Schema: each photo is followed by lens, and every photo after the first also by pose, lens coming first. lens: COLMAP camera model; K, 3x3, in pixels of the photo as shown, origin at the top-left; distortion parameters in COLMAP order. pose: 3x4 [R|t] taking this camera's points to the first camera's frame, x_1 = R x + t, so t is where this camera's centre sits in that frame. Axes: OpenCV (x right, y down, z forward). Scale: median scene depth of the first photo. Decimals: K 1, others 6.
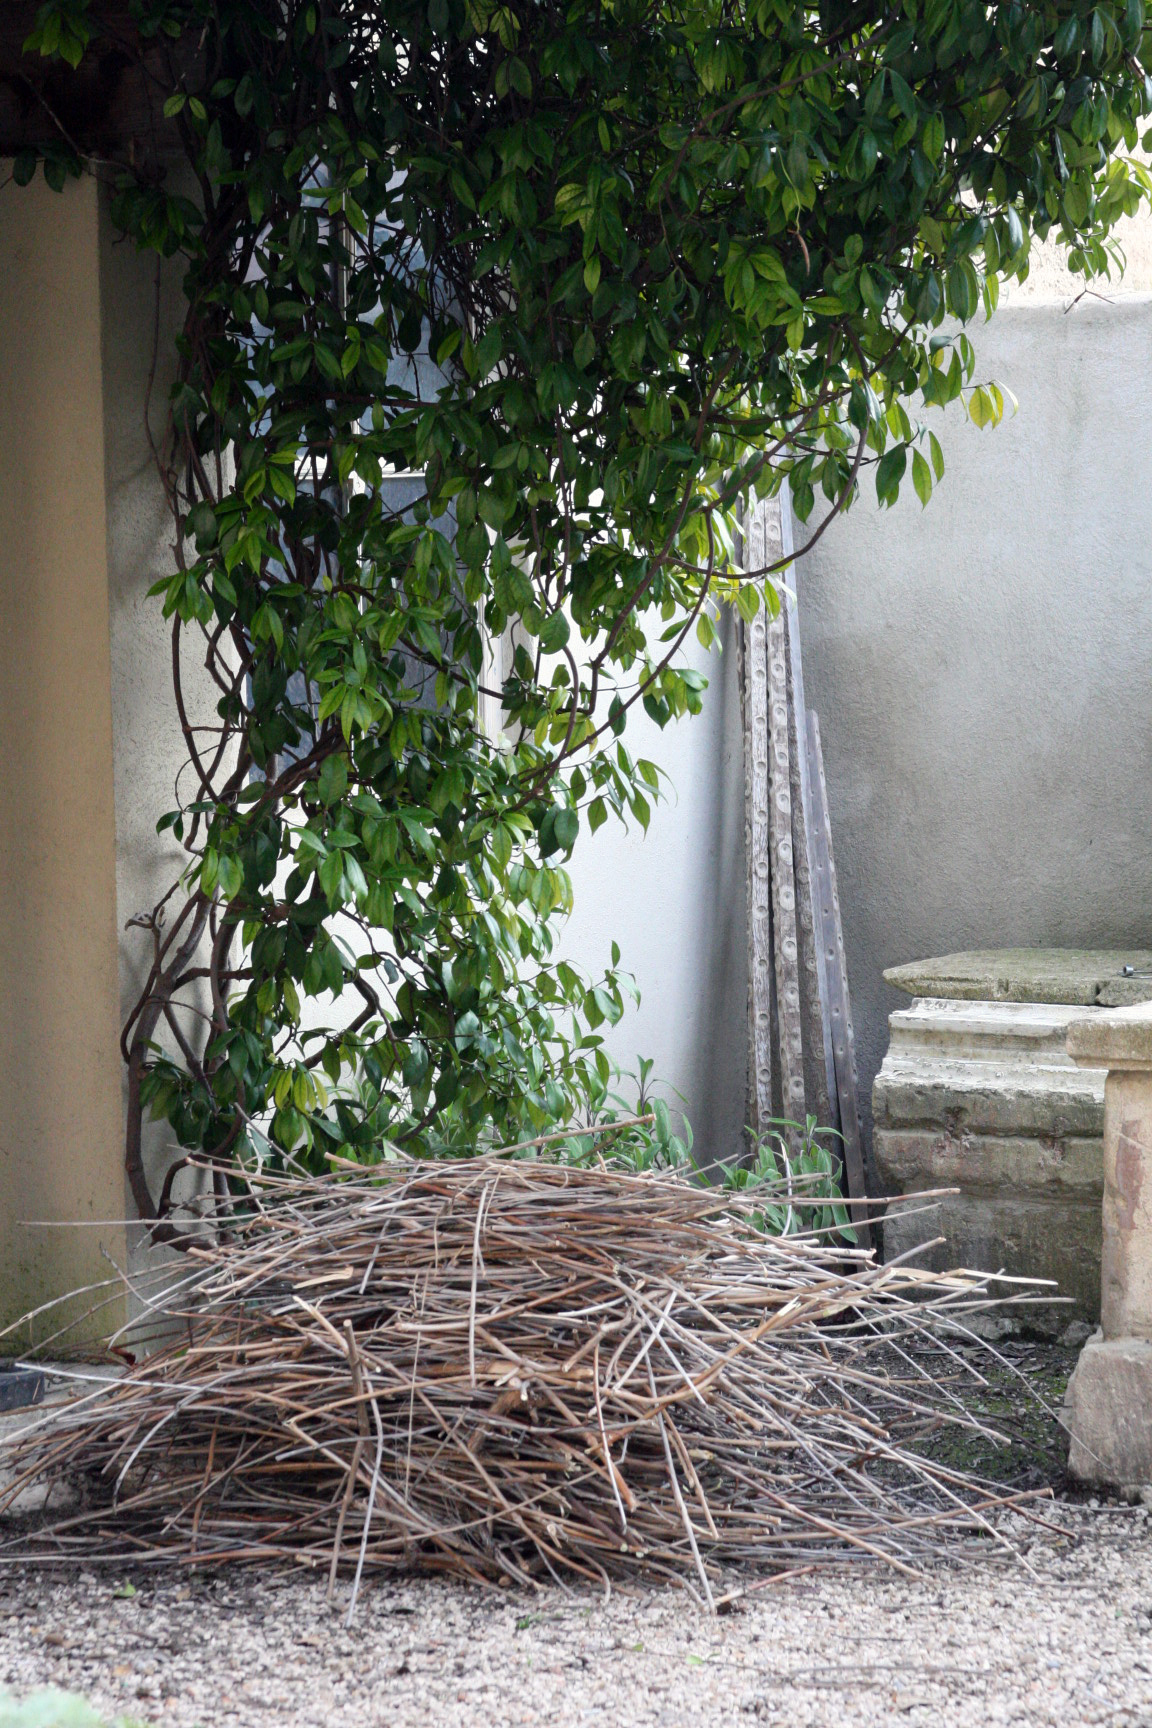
lens RADIAL K [[5870.2, 0, 576.0], [0, 5870.2, 864.0], [0, 0, 1]] dist [0.385181, 0.759189]
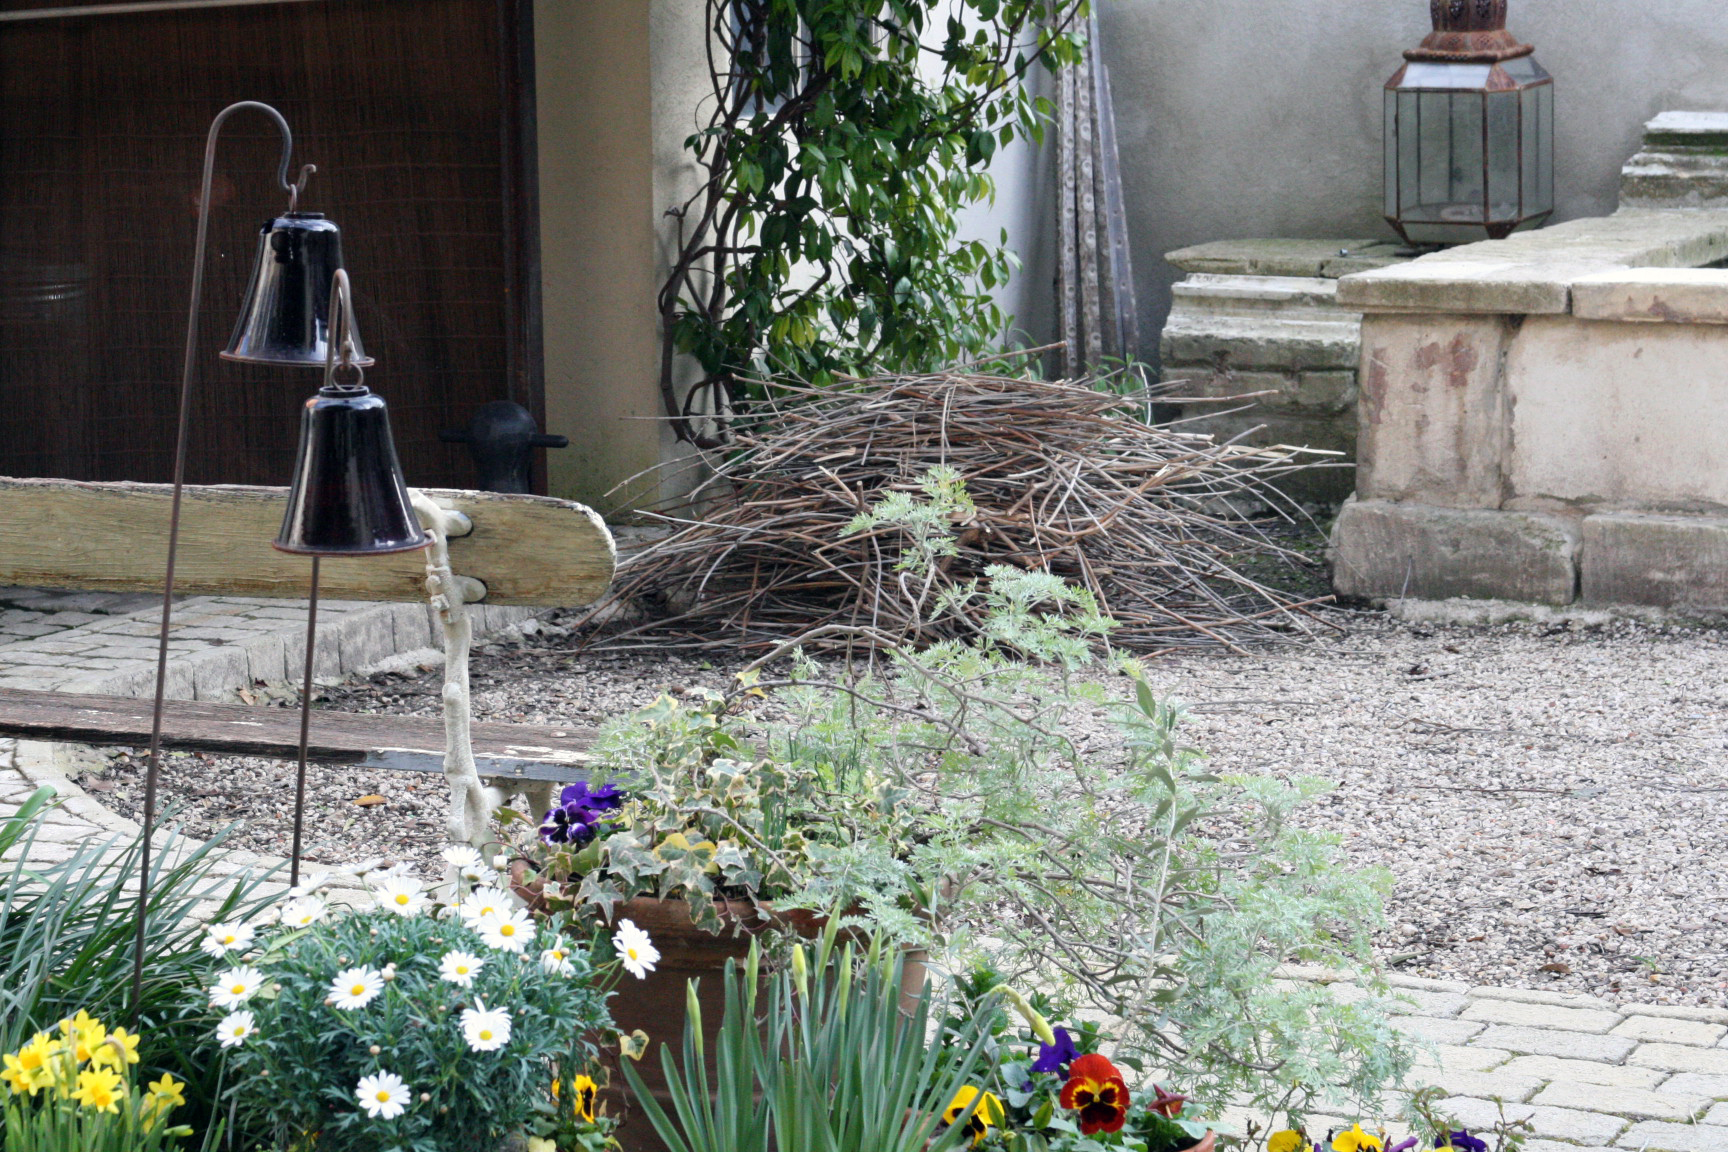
lens RADIAL K [[5247.2, 0, 864.0], [0, 5247.2, 576.0], [0, 0, 1]] dist [0.277361, 0.675180]
pose [[0.998611, -0.003189, 0.052600, -0.099245], [-0.000350, 0.997744, 0.067129, 0.012699], [-0.052695, -0.067054, 0.996357, -0.277946]]
